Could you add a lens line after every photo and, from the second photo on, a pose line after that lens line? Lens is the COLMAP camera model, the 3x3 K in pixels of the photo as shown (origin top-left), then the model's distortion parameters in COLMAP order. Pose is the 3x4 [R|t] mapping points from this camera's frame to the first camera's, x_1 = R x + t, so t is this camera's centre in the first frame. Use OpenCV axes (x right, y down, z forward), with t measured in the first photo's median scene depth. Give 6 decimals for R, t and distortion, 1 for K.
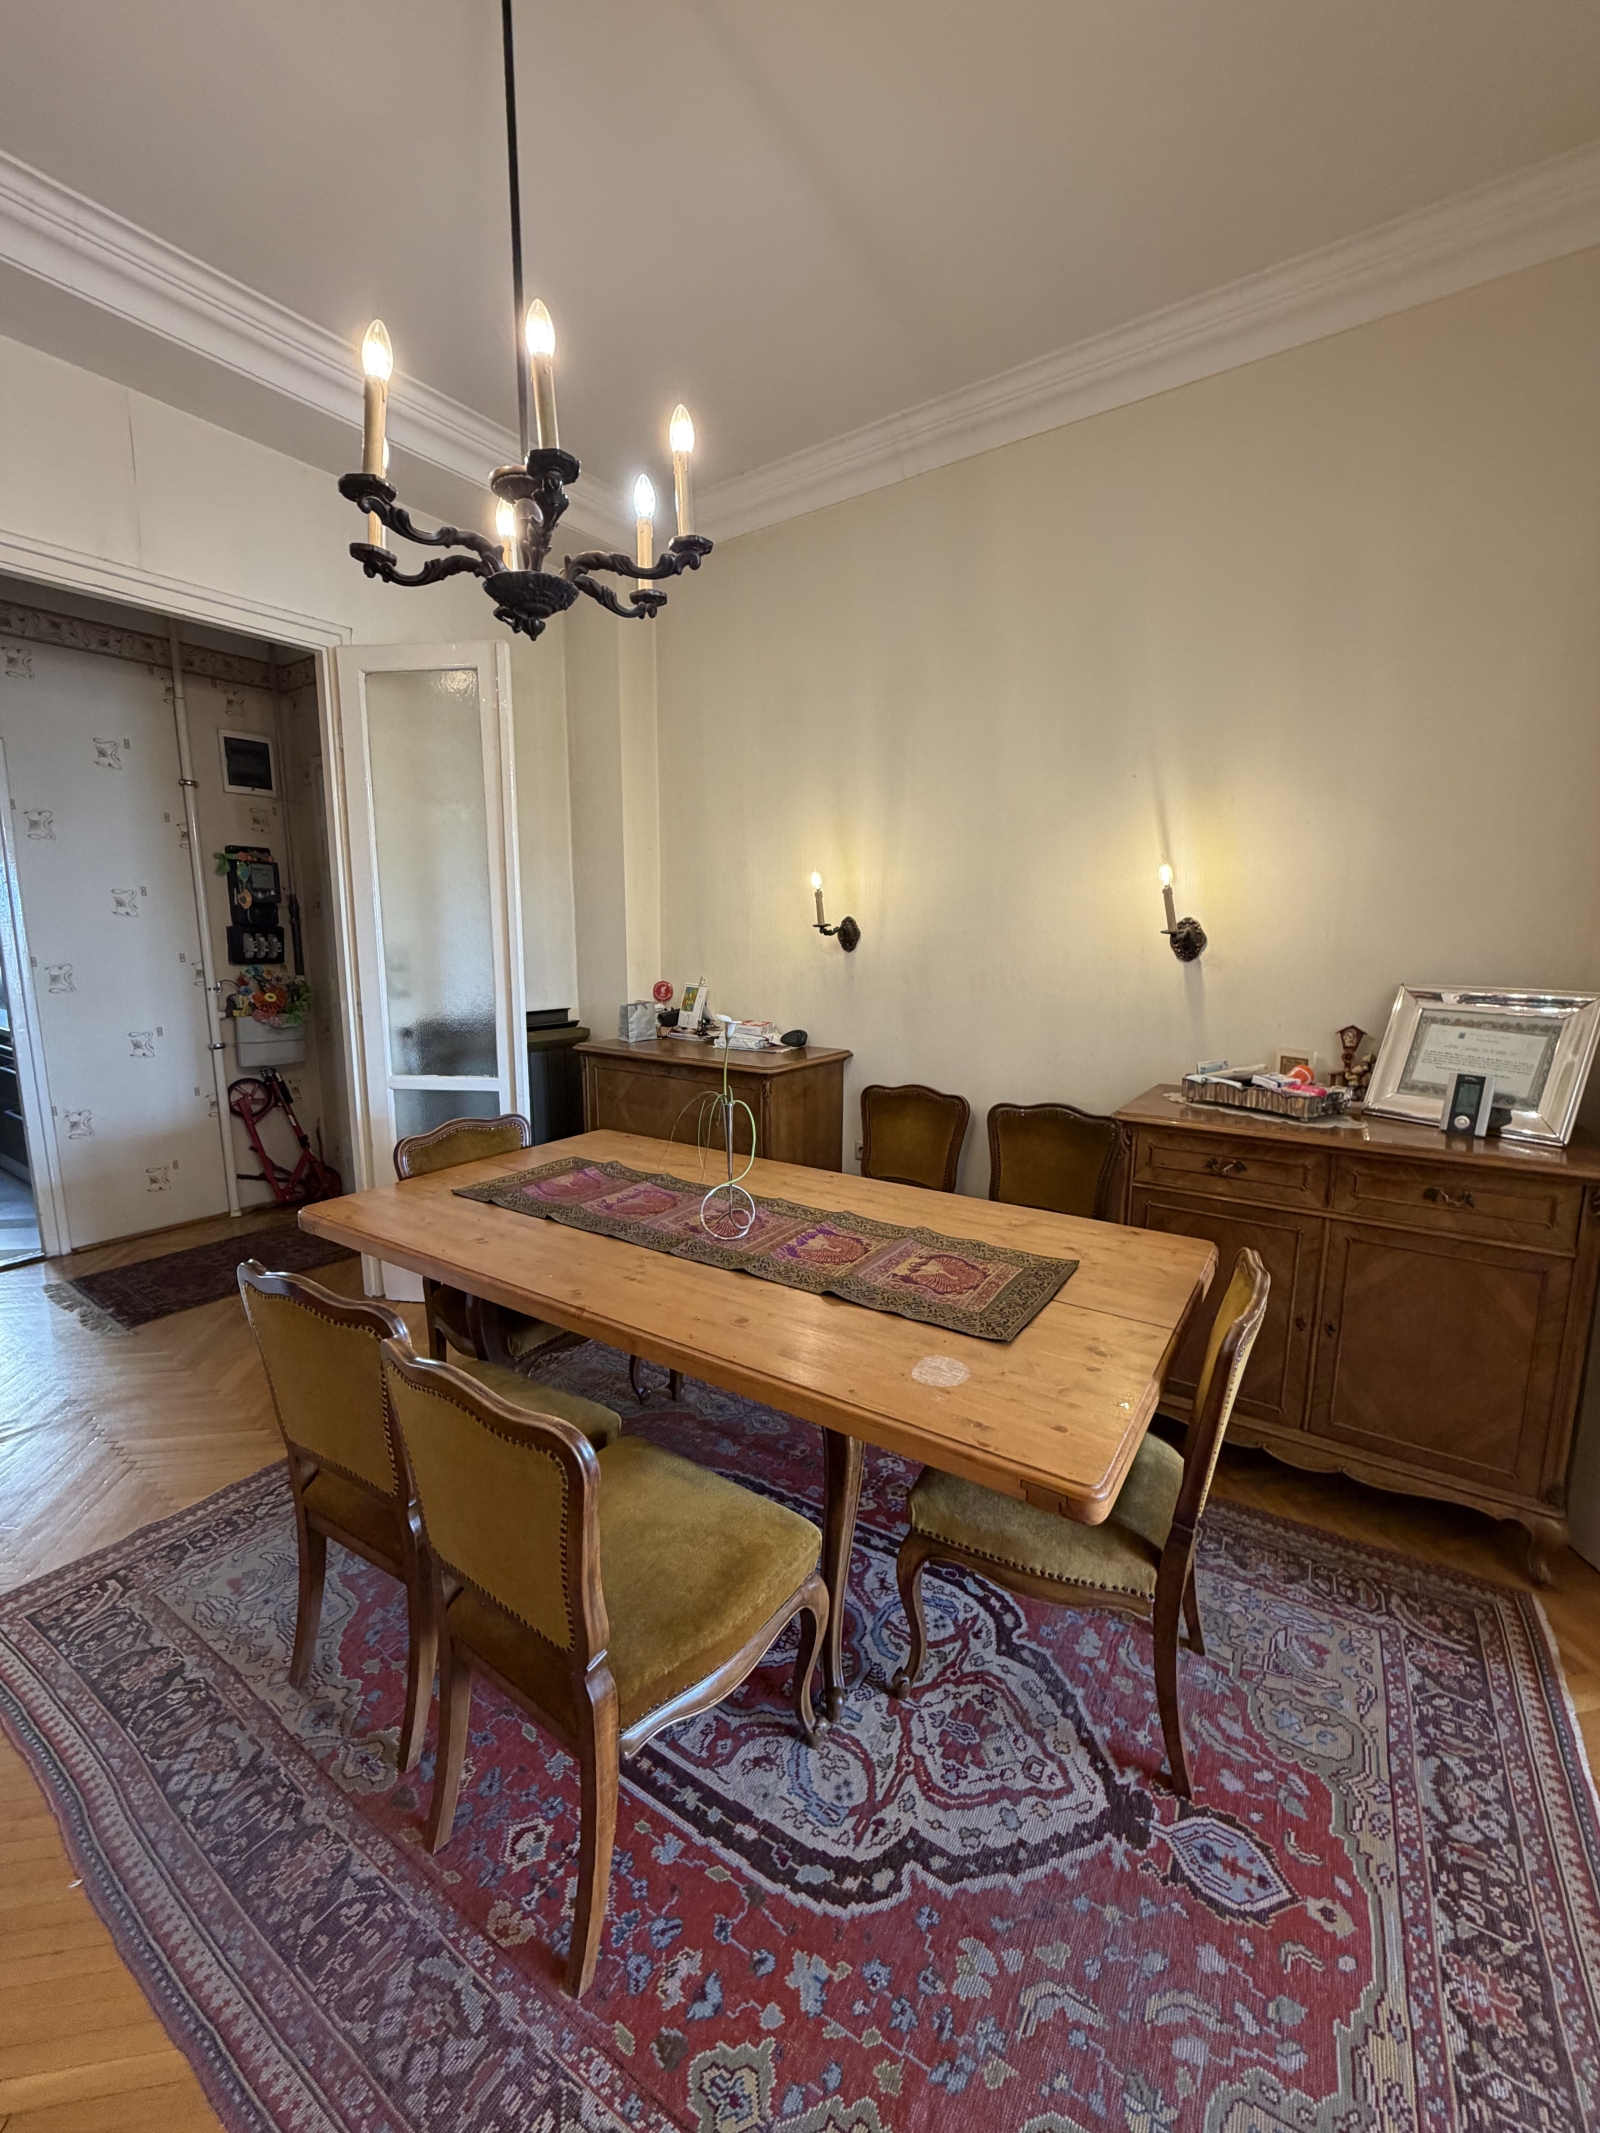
lens RADIAL K [[847.2, 0, 802.3], [0, 847.2, 1057.6], [0, 0, 1]] dist [0.000487, -0.000047]
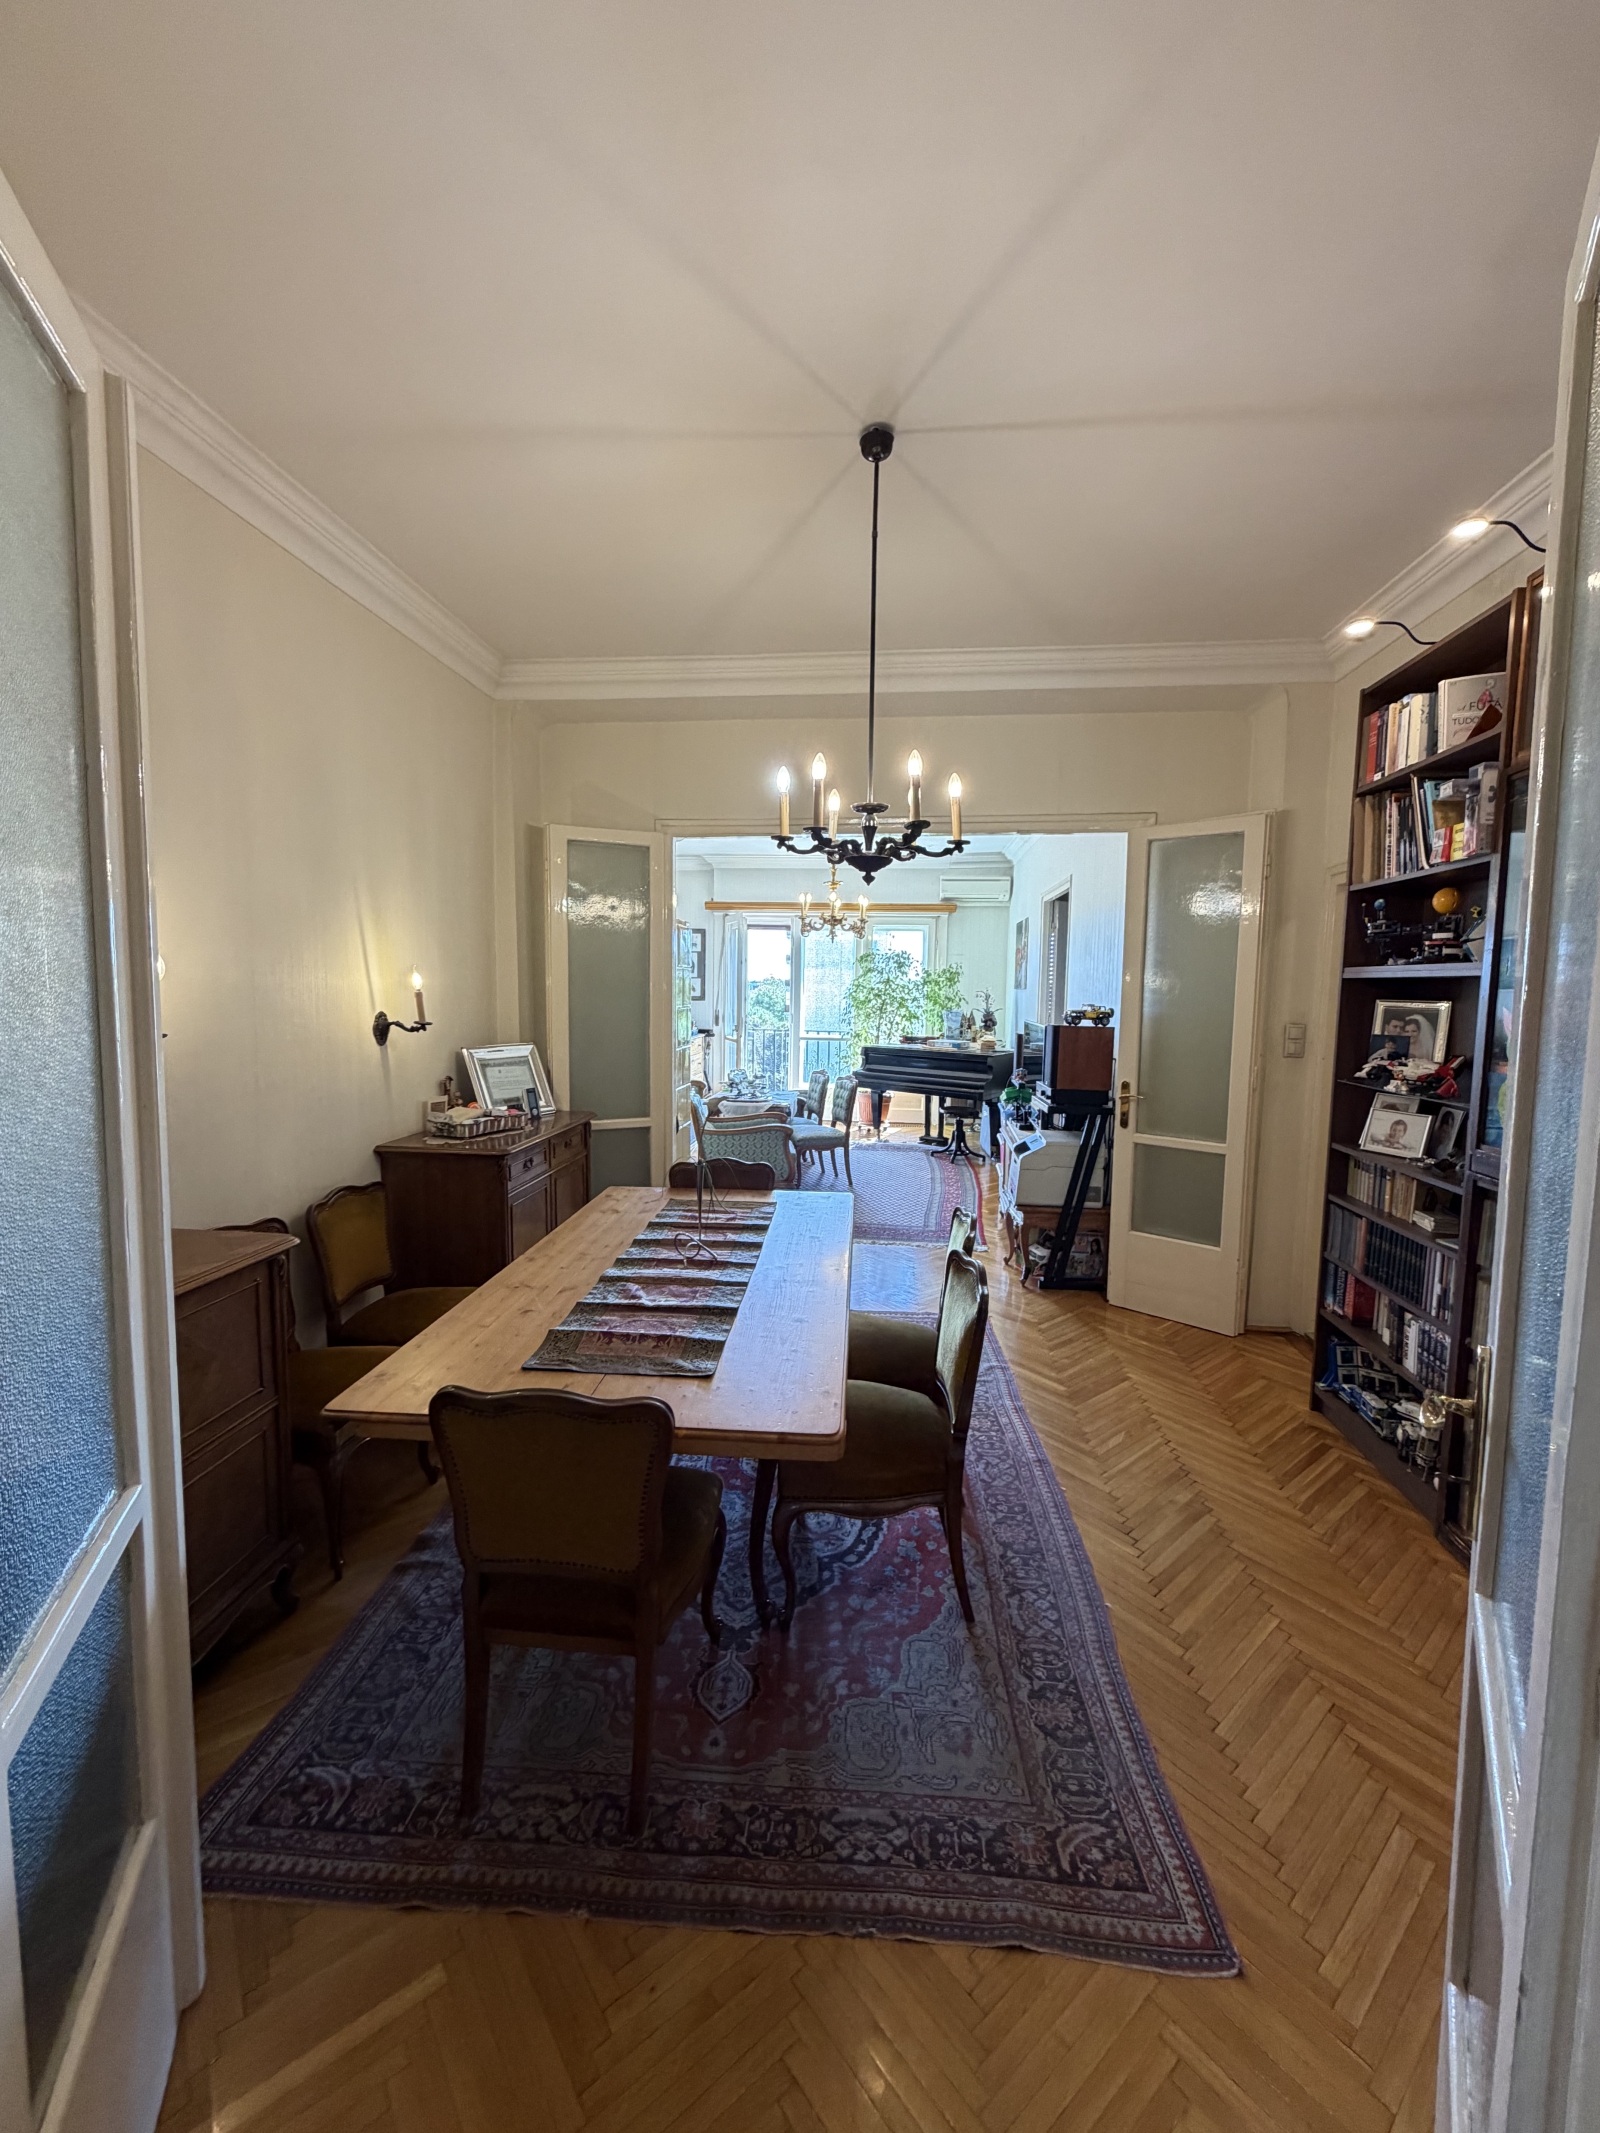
lens RADIAL K [[851.6, 0, 803.0], [0, 851.6, 1059.9], [0, 0, 1]] dist [0.000644, -0.000218]
pose [[-0.483818, -0.080232, 0.871483, -1.111070], [0.117809, 0.980755, 0.155695, -0.248370], [-0.867203, 0.177997, -0.465055, 1.206442]]
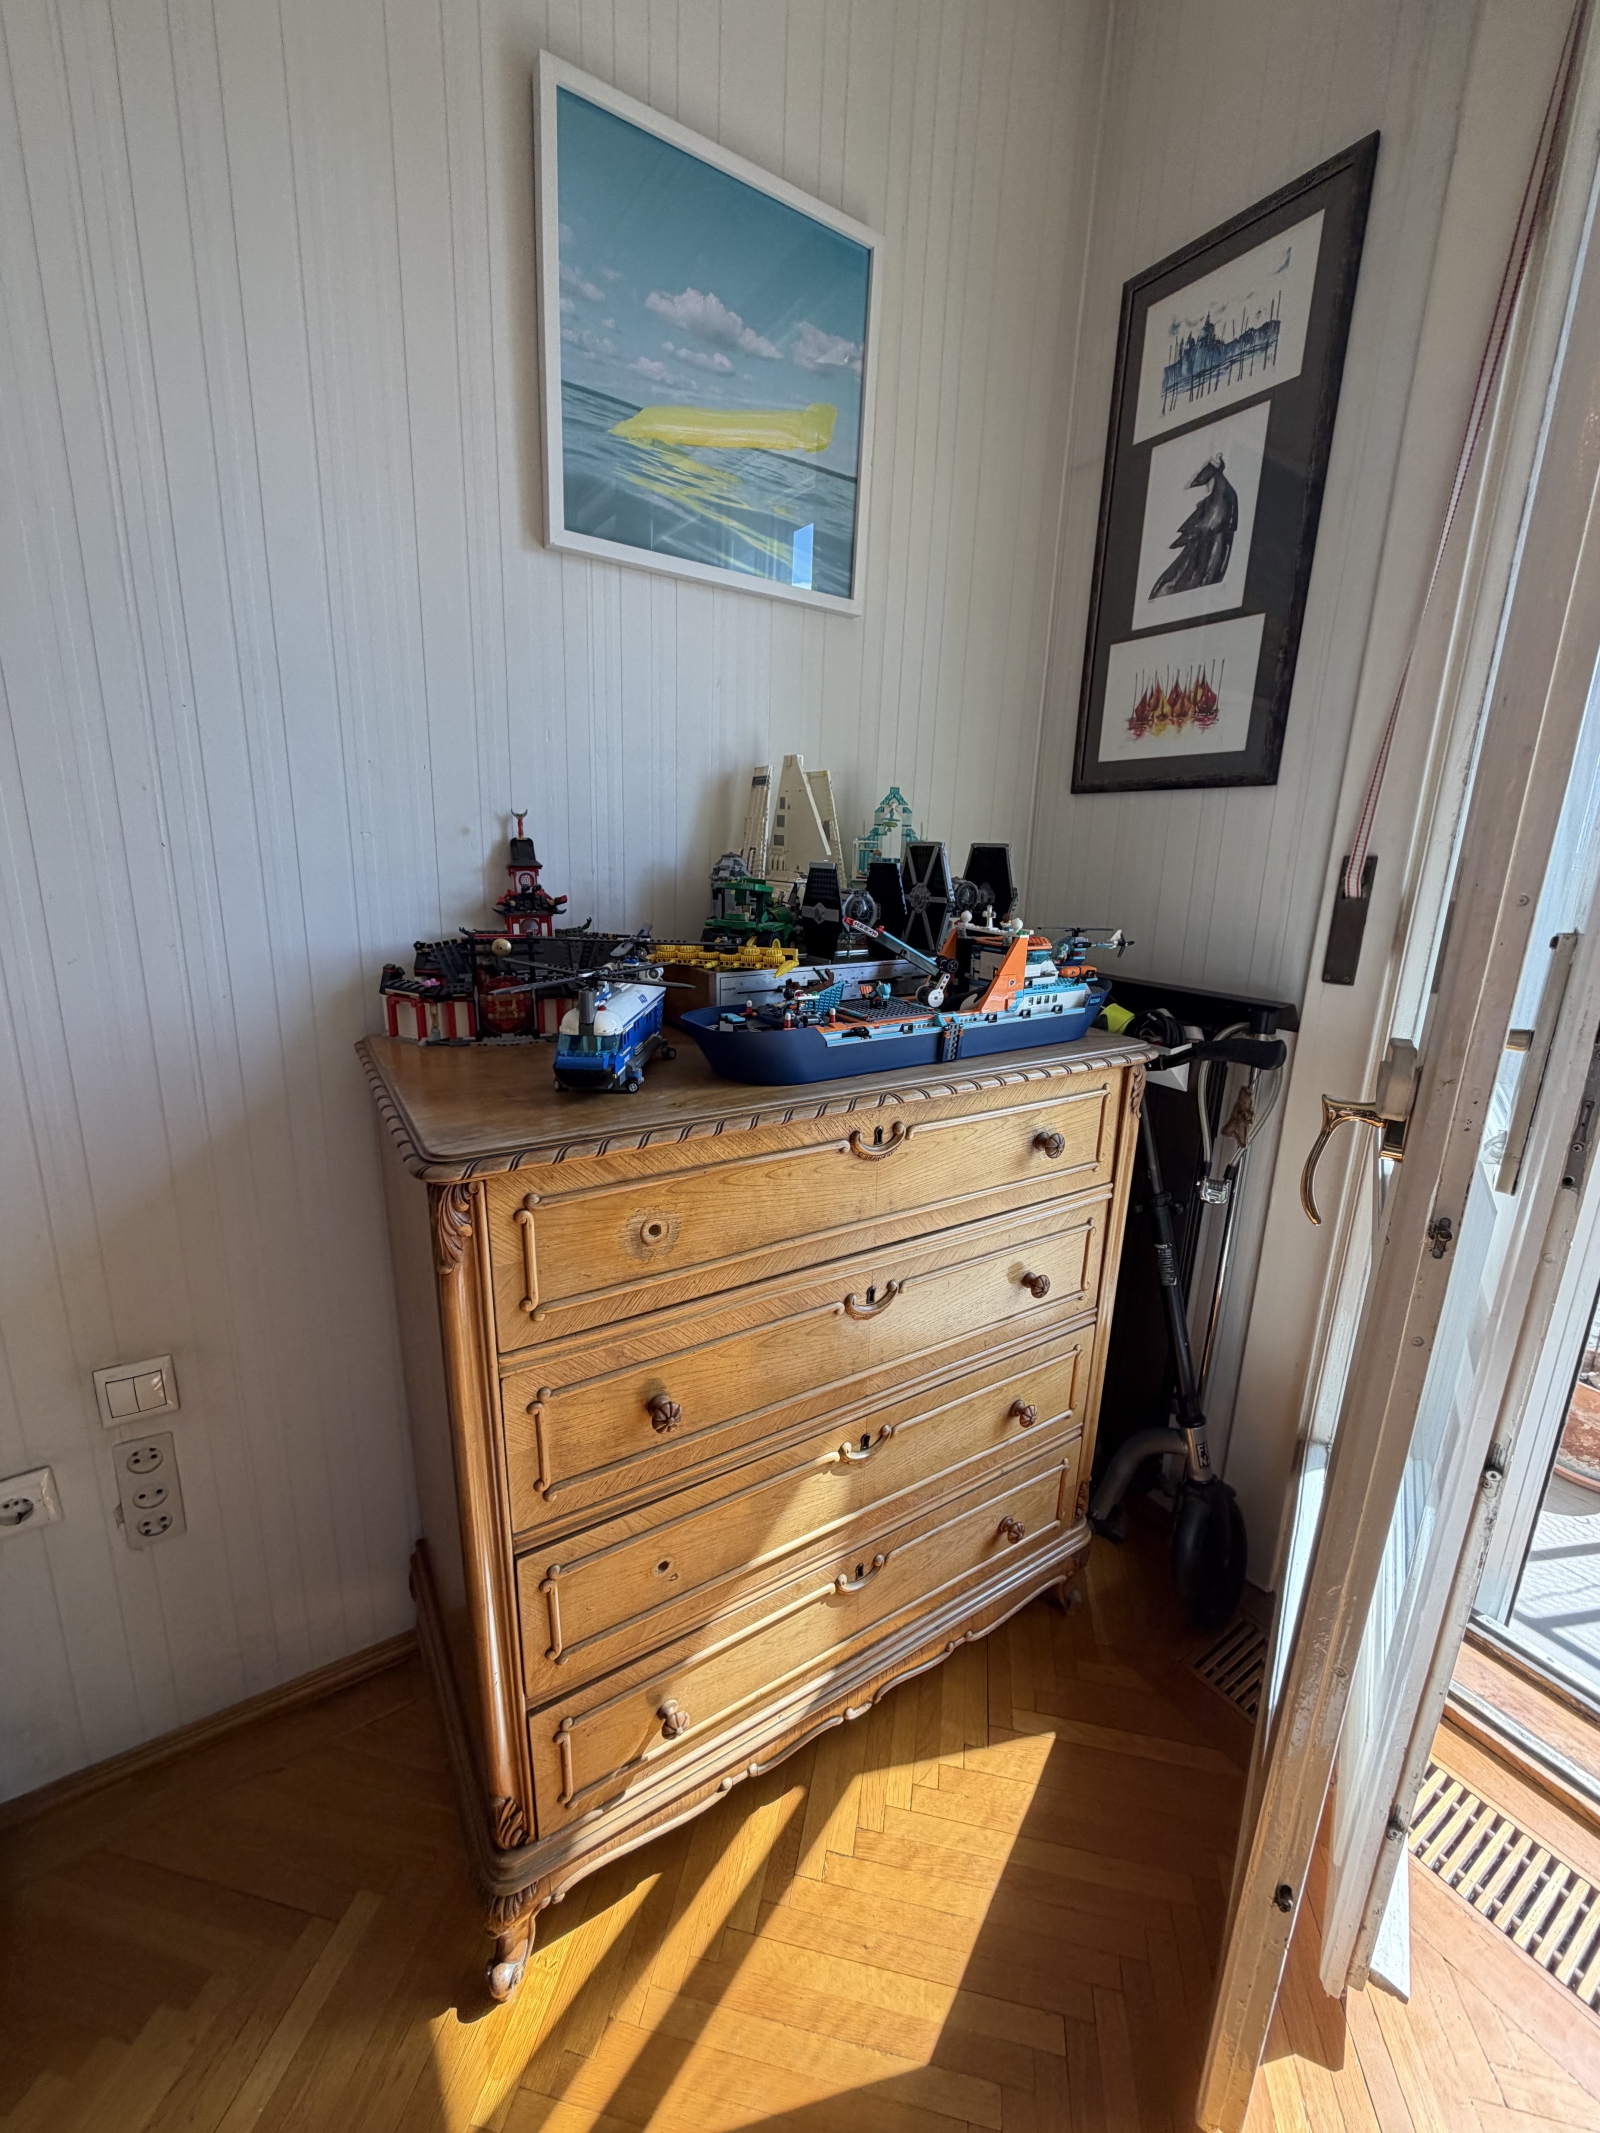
lens RADIAL K [[851.6, 0, 803.0], [0, 851.6, 1059.9], [0, 0, 1]] dist [0.000644, -0.000218]
pose [[0.373800, -0.212414, 0.902859, 2.497244], [0.111610, 0.976651, 0.183567, 0.141348], [-0.920770, 0.032150, 0.388780, -0.471837]]
